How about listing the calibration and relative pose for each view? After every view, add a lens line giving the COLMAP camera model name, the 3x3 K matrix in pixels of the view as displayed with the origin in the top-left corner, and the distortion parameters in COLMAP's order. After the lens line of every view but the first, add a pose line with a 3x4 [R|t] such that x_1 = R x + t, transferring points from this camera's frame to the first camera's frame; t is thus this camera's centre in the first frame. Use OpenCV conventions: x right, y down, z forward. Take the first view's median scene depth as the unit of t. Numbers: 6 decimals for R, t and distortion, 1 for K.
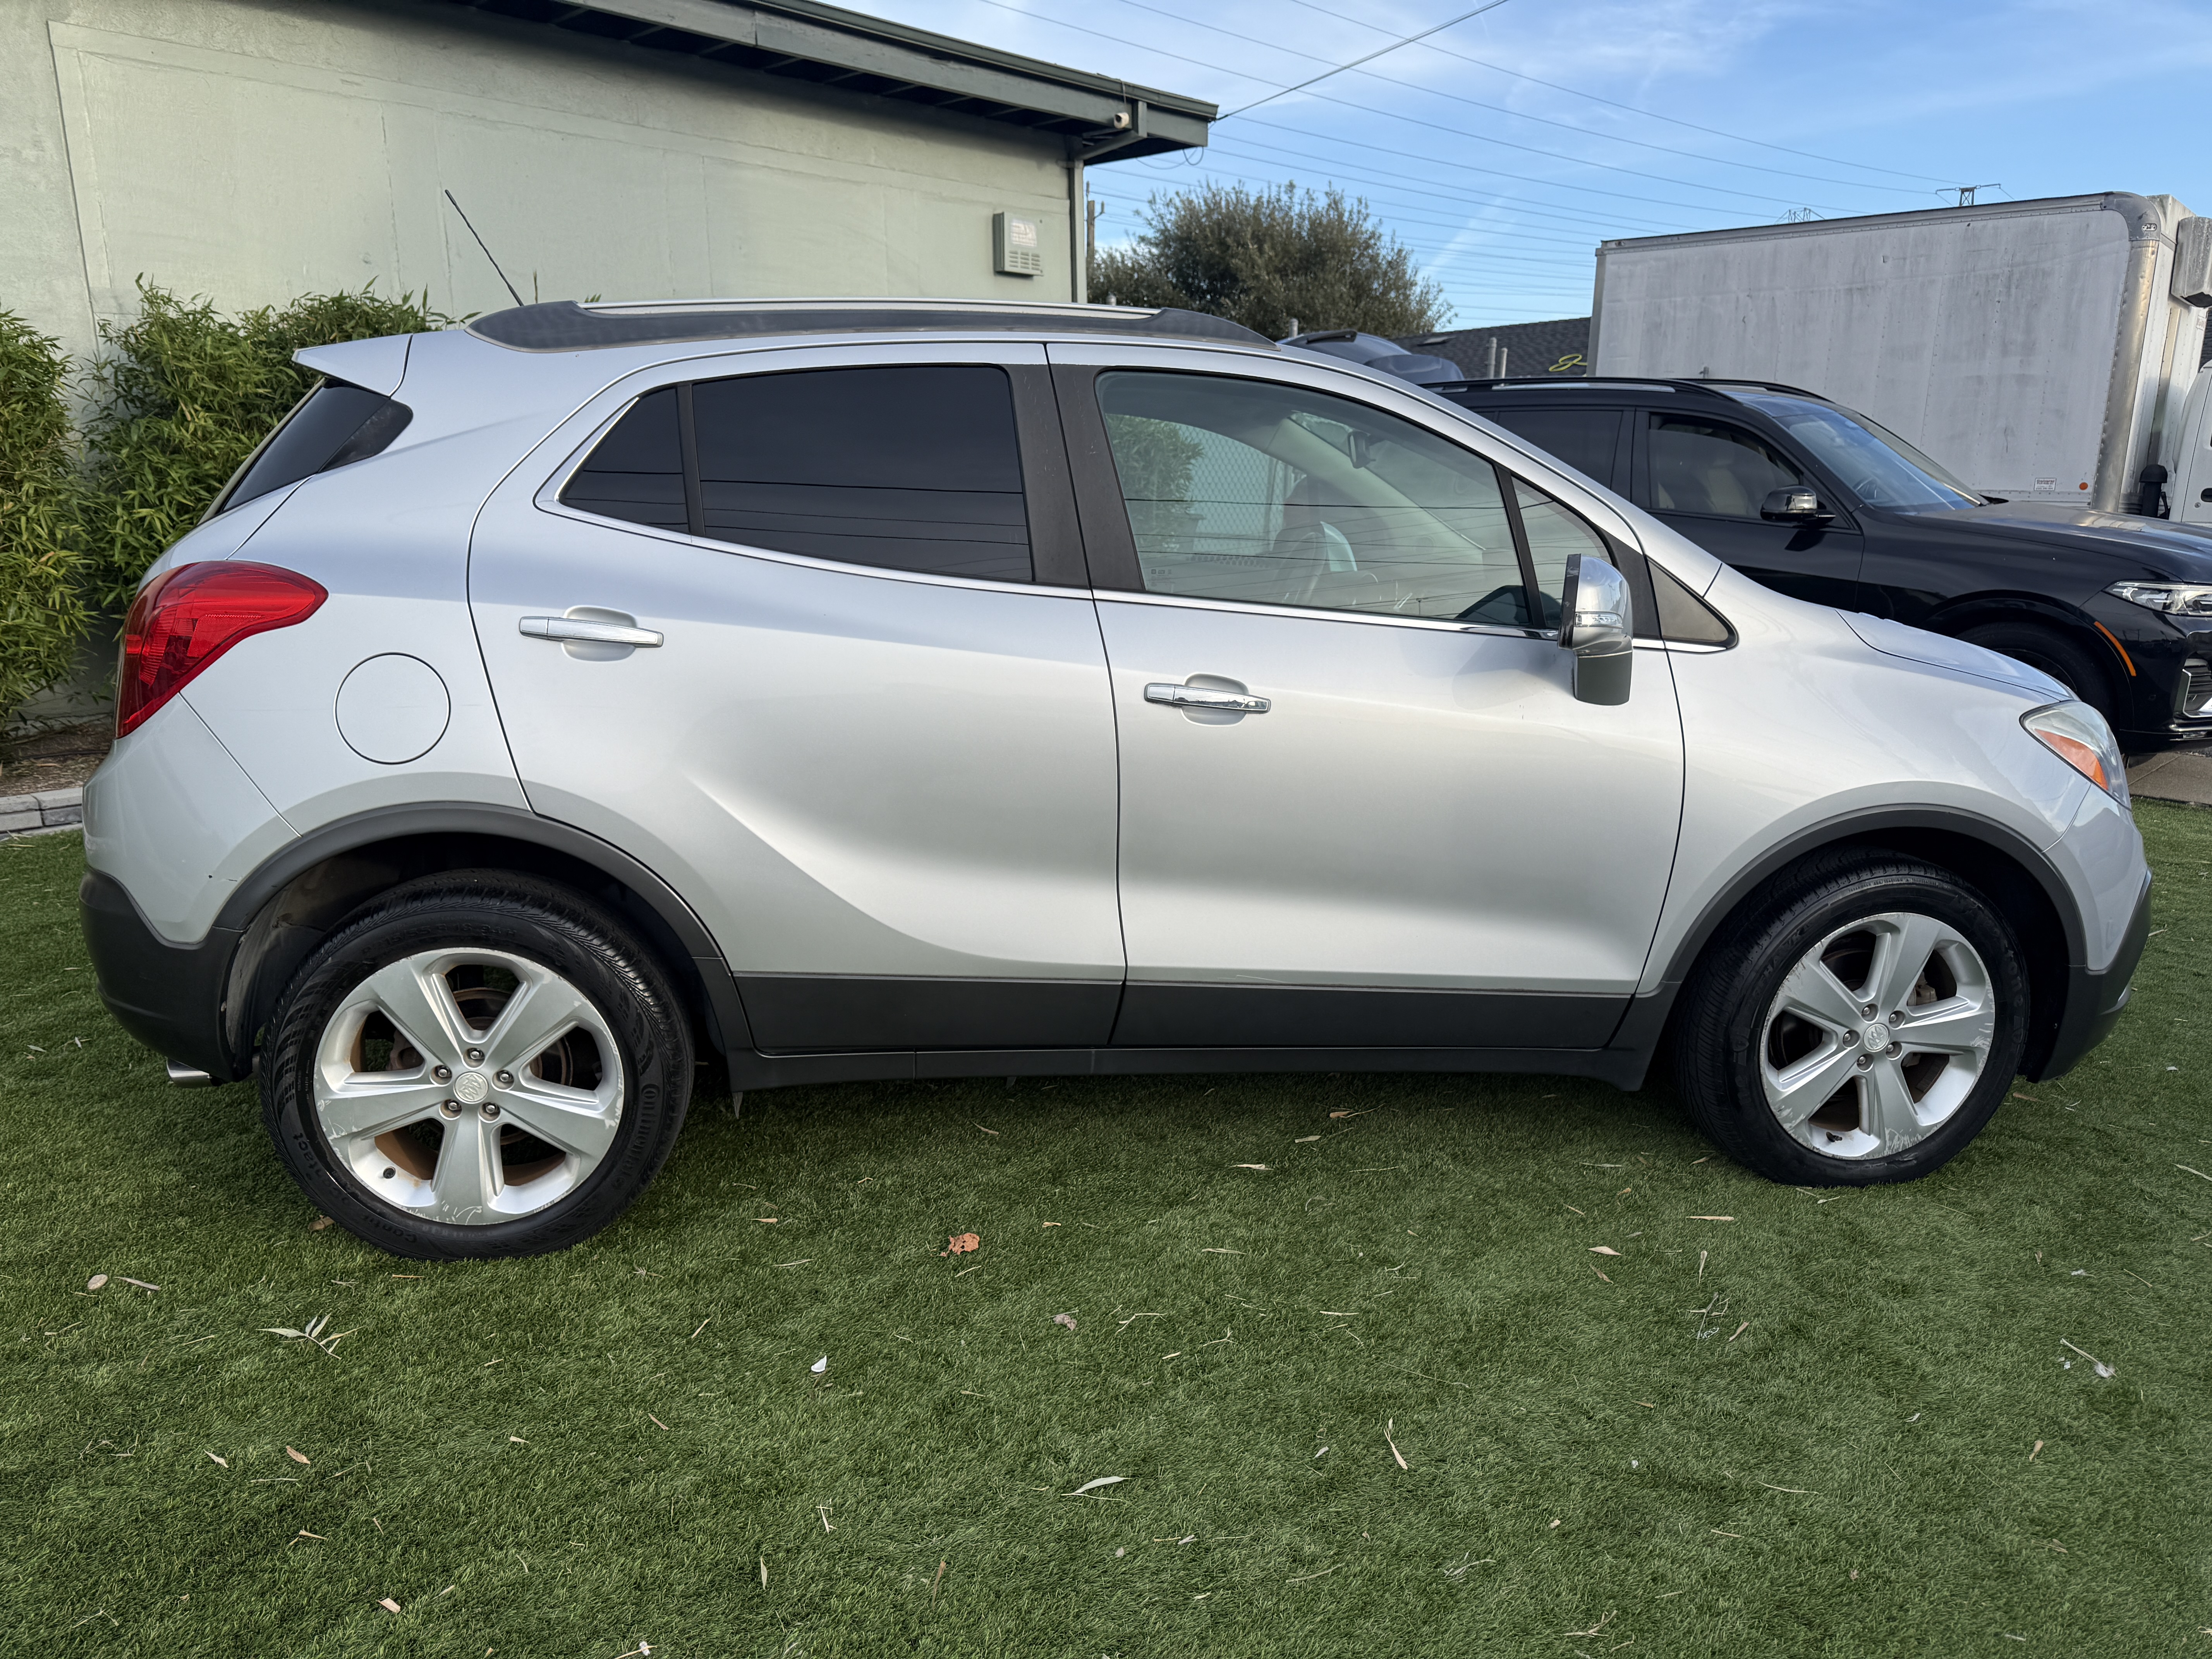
lens RADIAL K [[1557.1, 0, 1106.0], [0, 1557.1, 829.5], [0, 0, 1]] dist [0.024682, -0.002539]
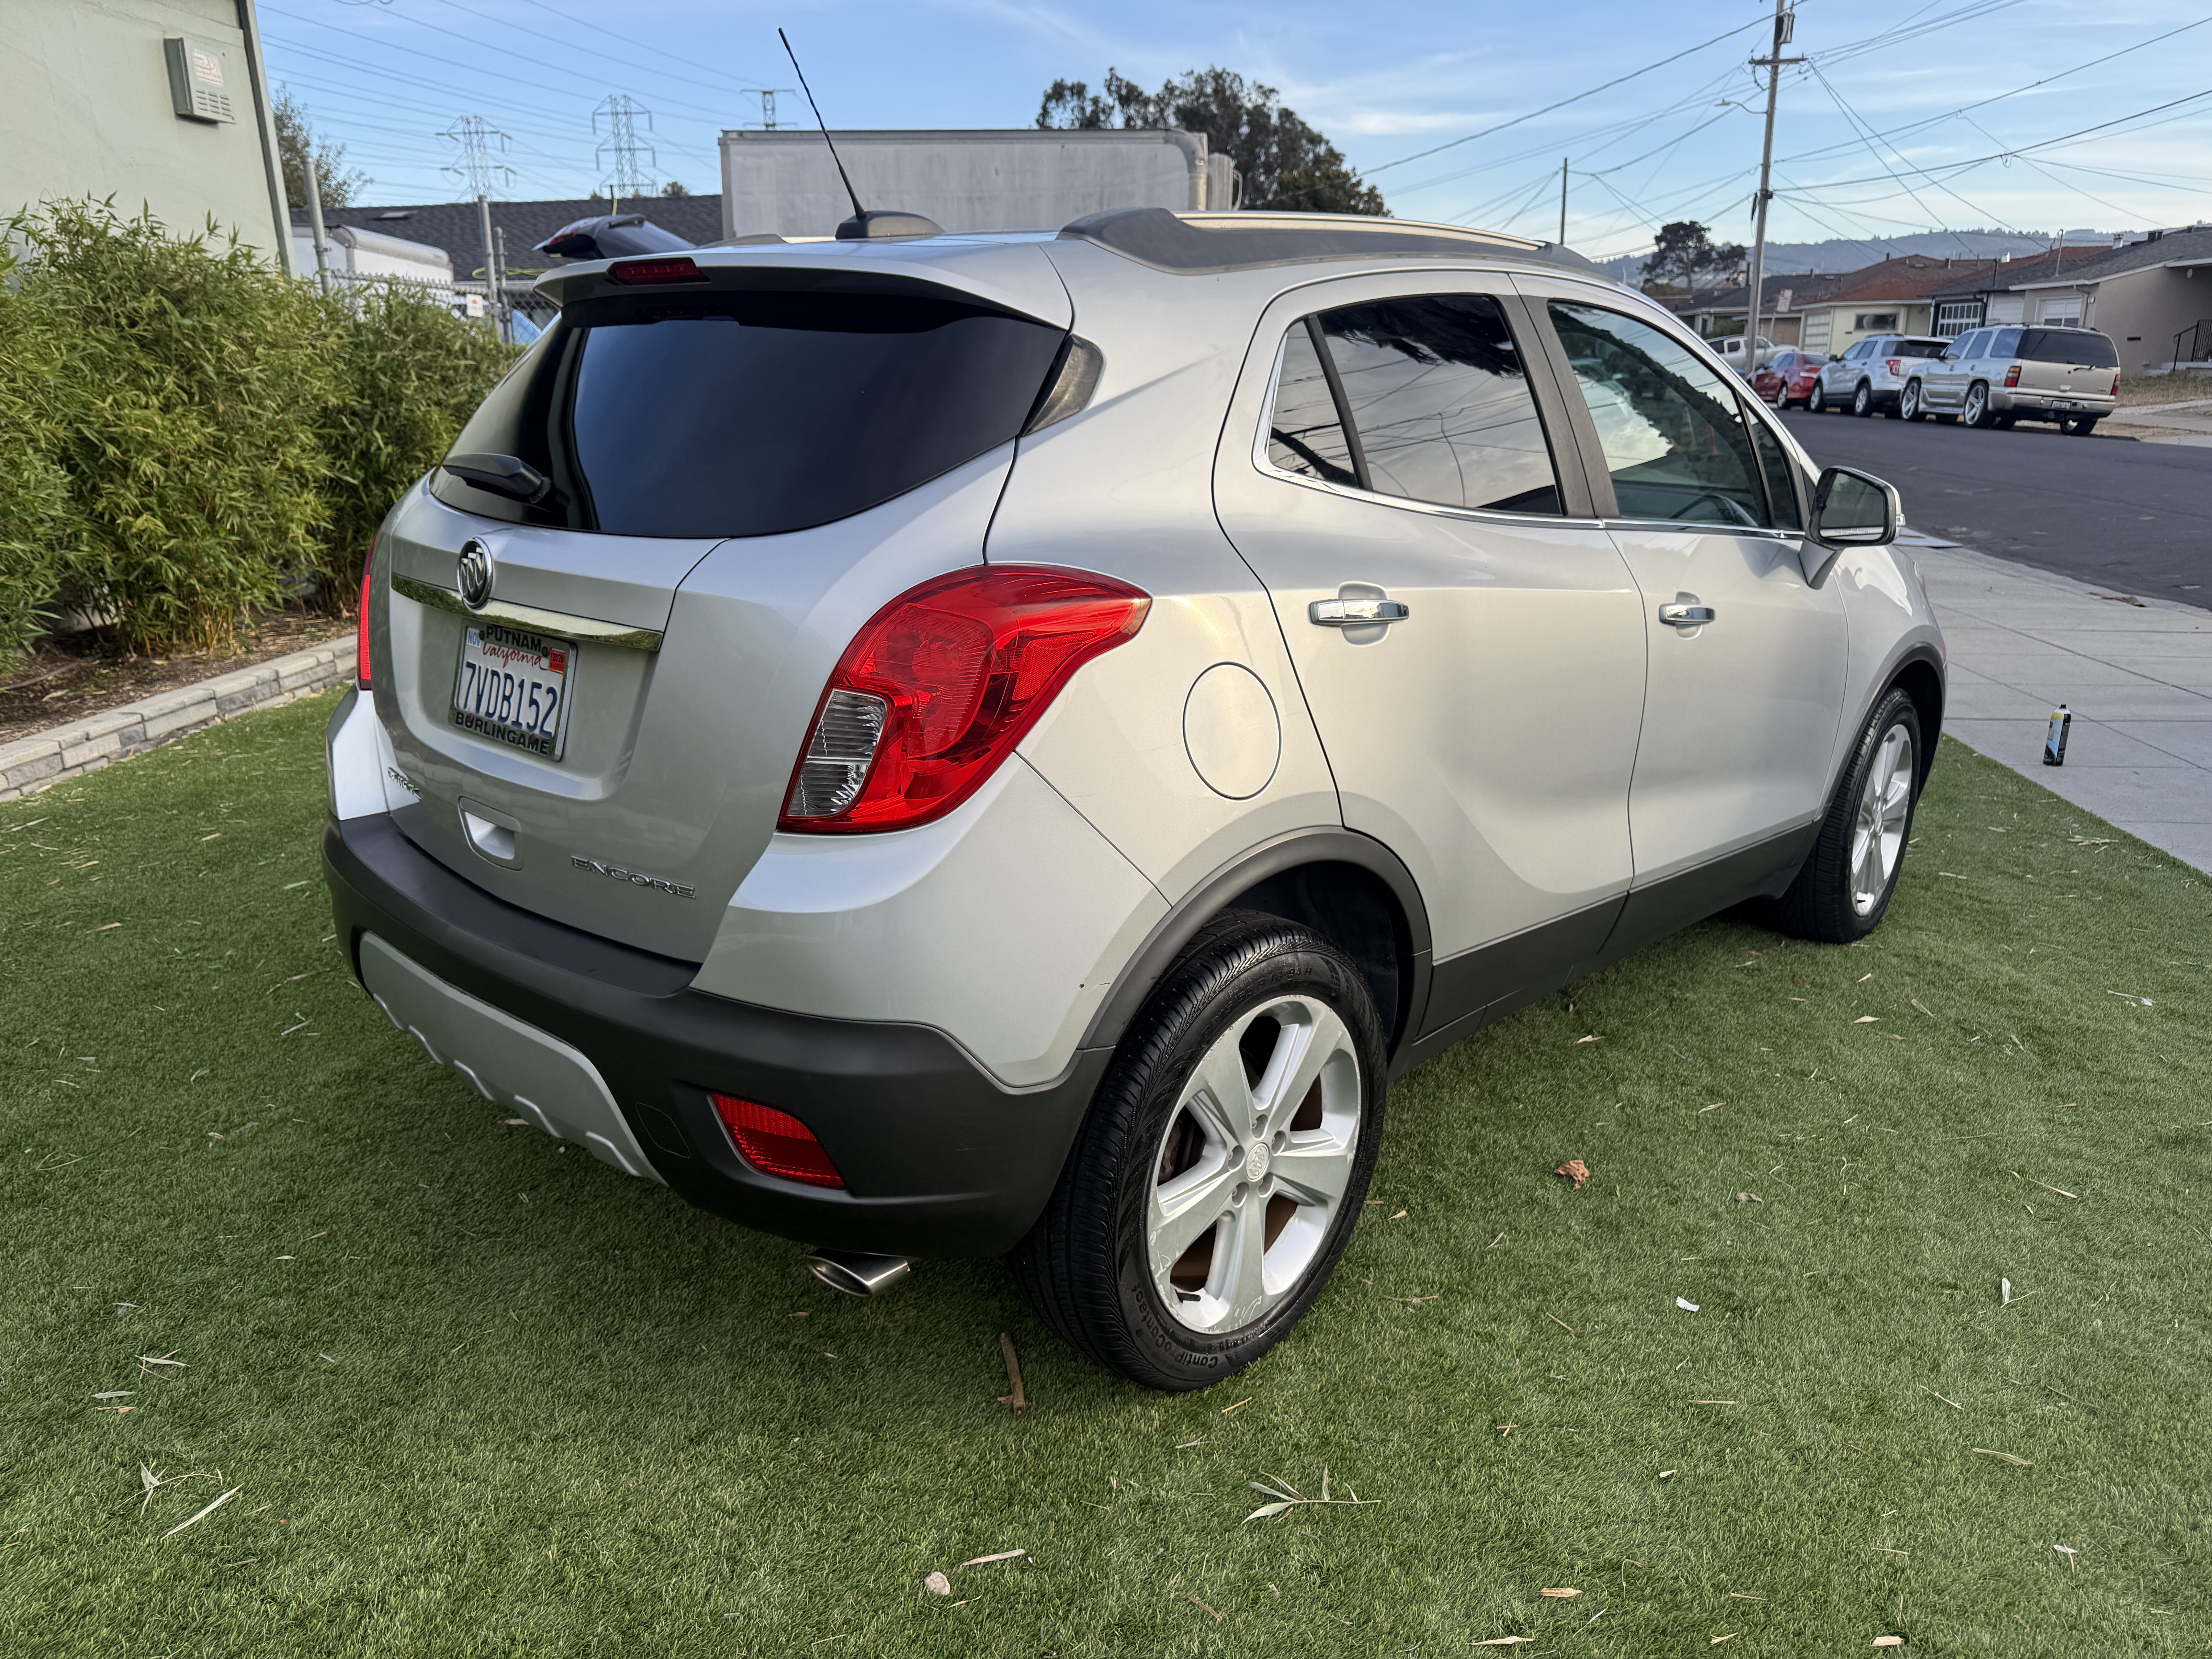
lens RADIAL K [[1559.1, 0, 1106.0], [0, 1559.1, 829.5], [0, 0, 1]] dist [0.026632, 0.003543]
pose [[0.783215, -0.188081, 0.592622, -0.202107], [0.148643, 0.982151, 0.115259, -0.026326], [-0.603722, -0.002183, 0.797192, 0.080751]]
